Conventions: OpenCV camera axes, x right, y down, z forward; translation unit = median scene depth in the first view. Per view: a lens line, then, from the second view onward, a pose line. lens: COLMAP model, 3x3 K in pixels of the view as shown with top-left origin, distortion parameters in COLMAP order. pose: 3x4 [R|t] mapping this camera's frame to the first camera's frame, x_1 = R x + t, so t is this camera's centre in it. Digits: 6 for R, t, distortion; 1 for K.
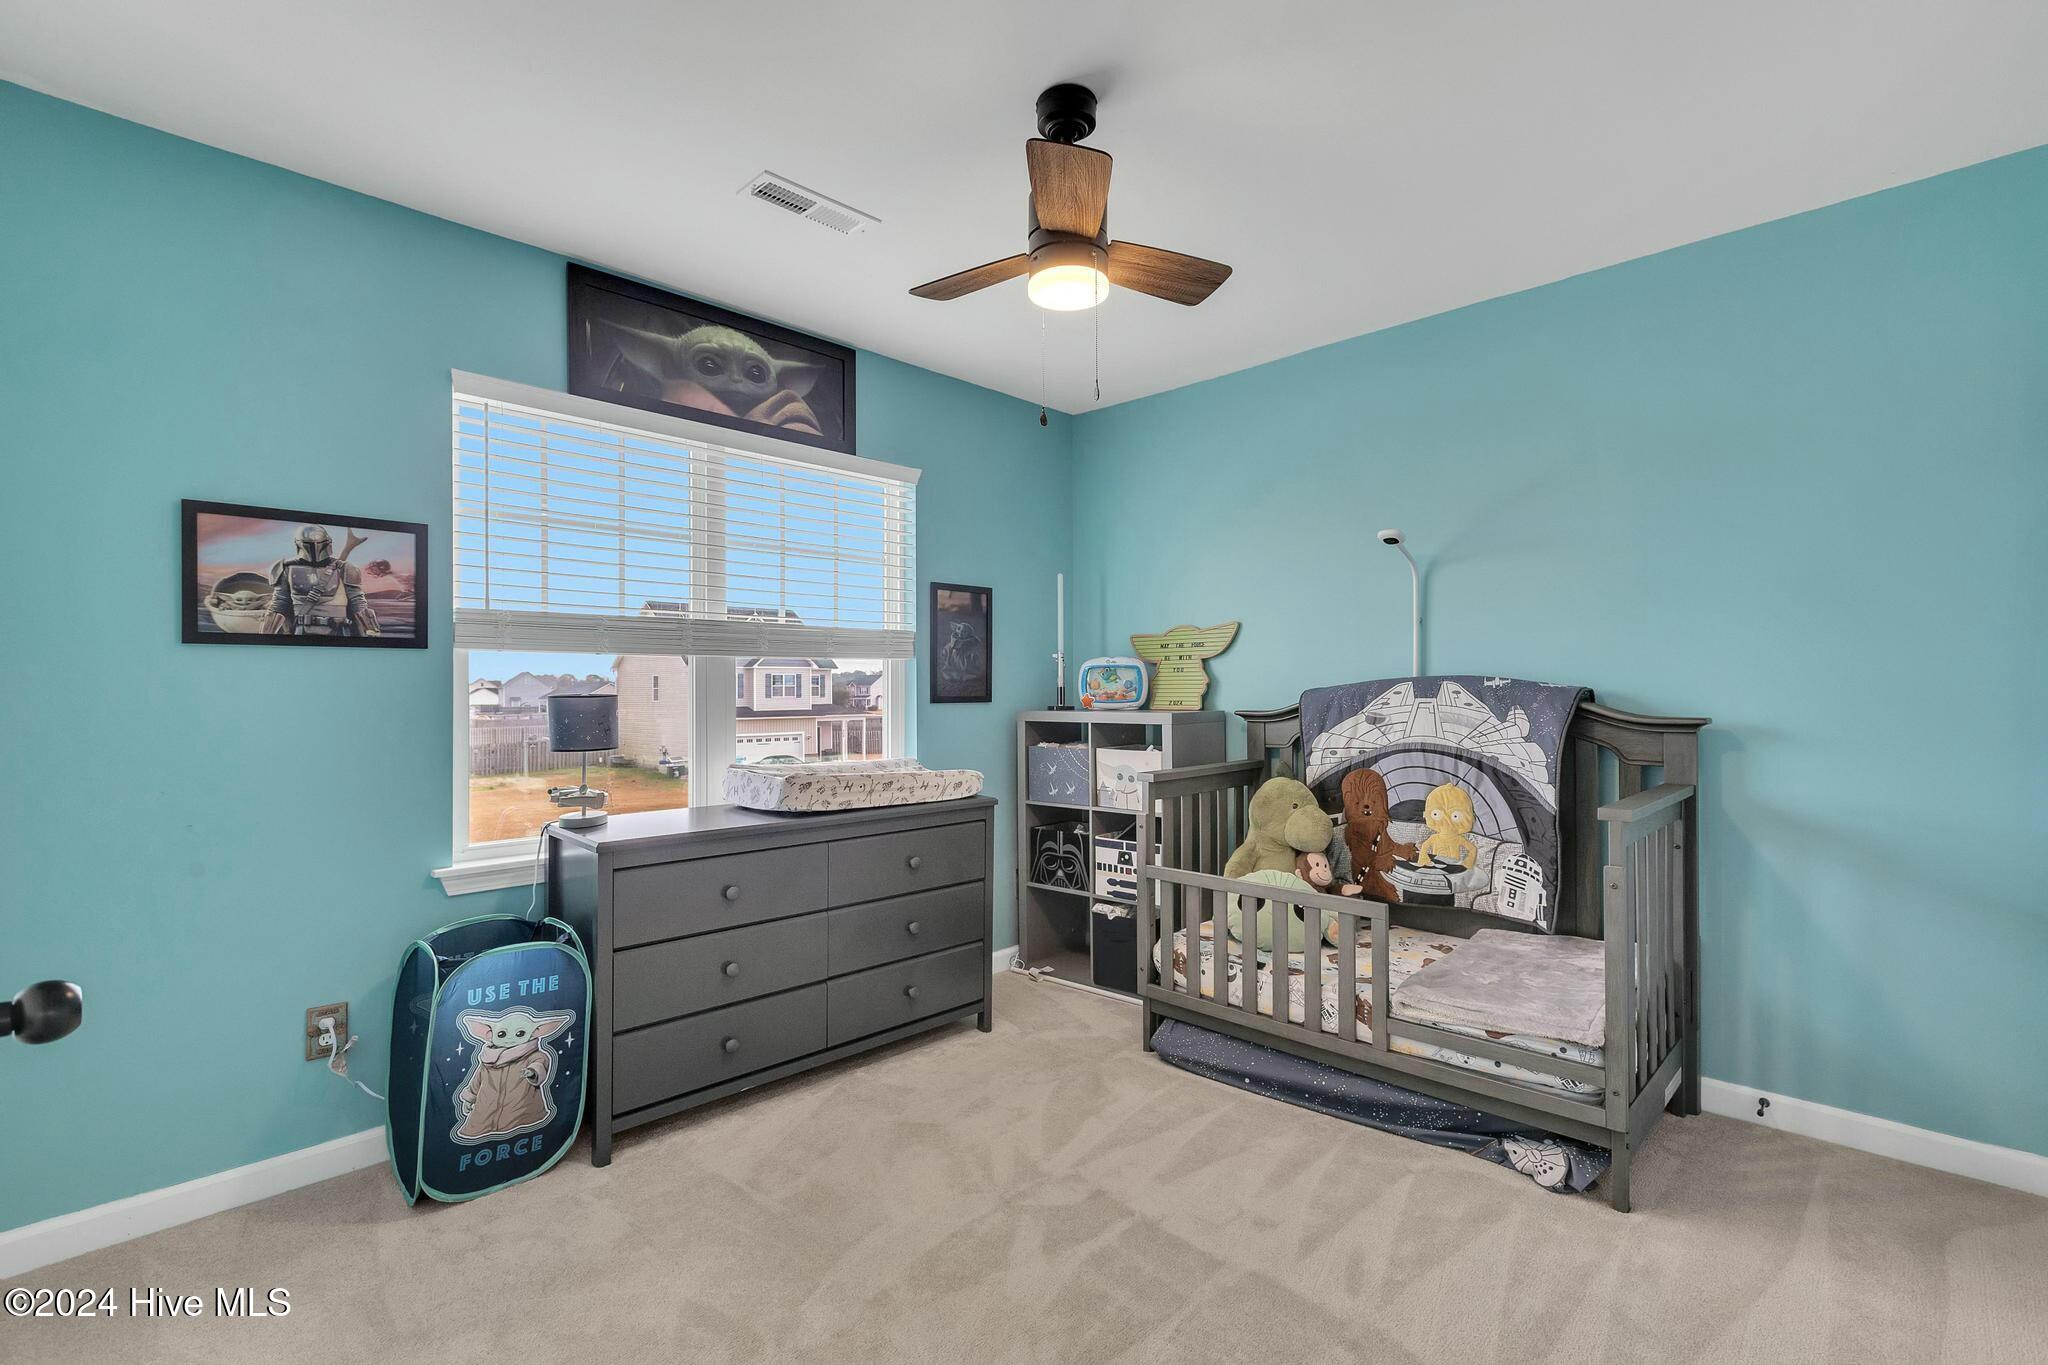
lens RADIAL K [[936.6, 0, 1022.5], [0, 936.6, 692.9], [0, 0, 1]] dist [0.000897, 0.000111]
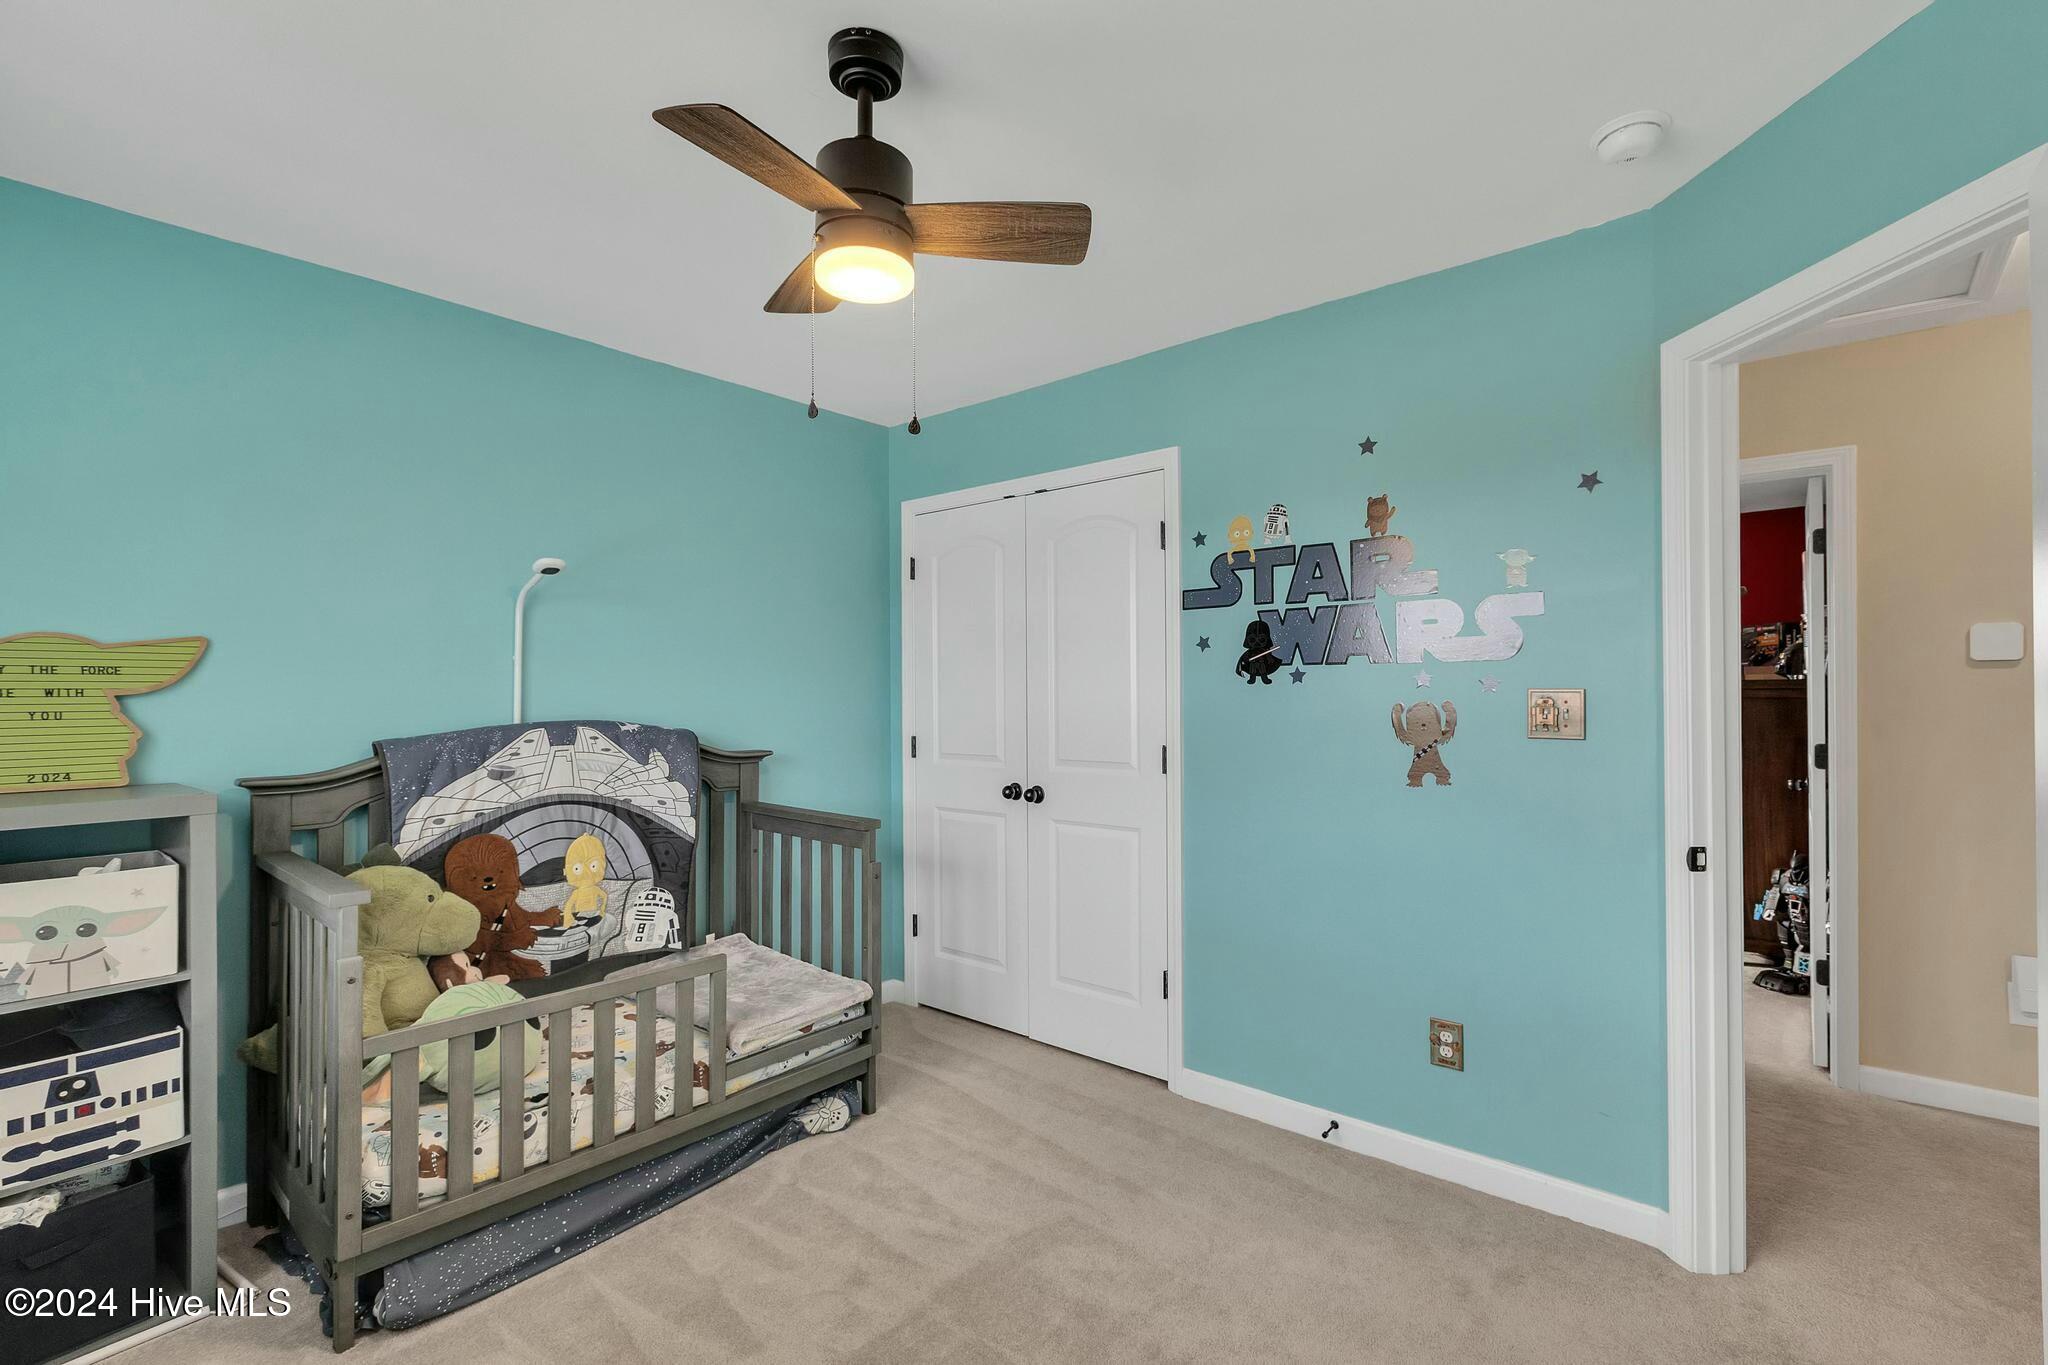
lens RADIAL K [[921.4, 0, 1033.4], [0, 921.4, 690.0], [0, 0, 1]] dist [0.001110, -0.000415]
pose [[-0.079254, 0.007781, 0.996824, -0.525854], [0.008552, 0.999938, -0.007126, -0.039782], [-0.996818, 0.007960, -0.079315, 0.624533]]
